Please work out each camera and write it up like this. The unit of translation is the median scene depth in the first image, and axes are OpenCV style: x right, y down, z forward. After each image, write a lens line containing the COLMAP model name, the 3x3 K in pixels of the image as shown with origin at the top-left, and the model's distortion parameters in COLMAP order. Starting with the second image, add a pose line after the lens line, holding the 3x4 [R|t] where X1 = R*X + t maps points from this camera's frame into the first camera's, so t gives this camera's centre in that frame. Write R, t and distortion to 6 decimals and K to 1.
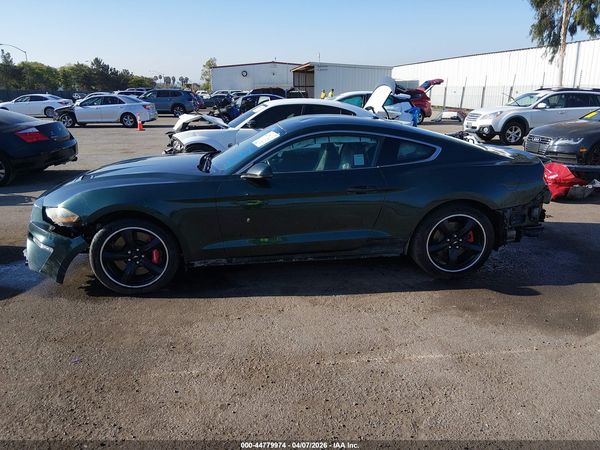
lens RADIAL K [[451.6, 0, 300.0], [0, 451.6, 225.0], [0, 0, 1]] dist [0.119882, -0.194342]
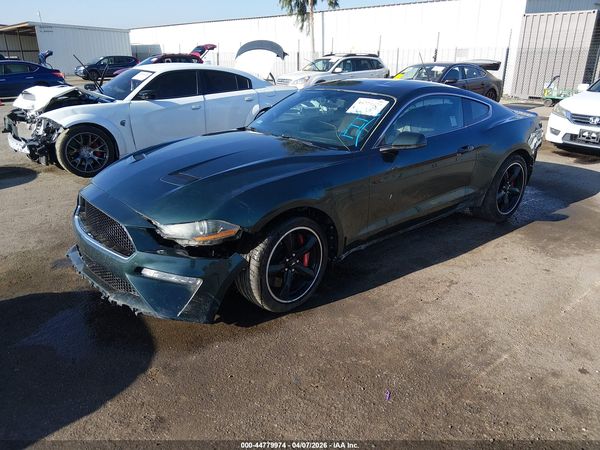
lens RADIAL K [[451.6, 0, 300.0], [0, 451.6, 225.0], [0, 0, 1]] dist [0.119882, -0.194342]
pose [[0.833745, -0.192493, 0.517509, -0.210644], [0.157815, 0.981240, 0.110732, -0.023747], [-0.529116, -0.010651, 0.848483, 0.088212]]
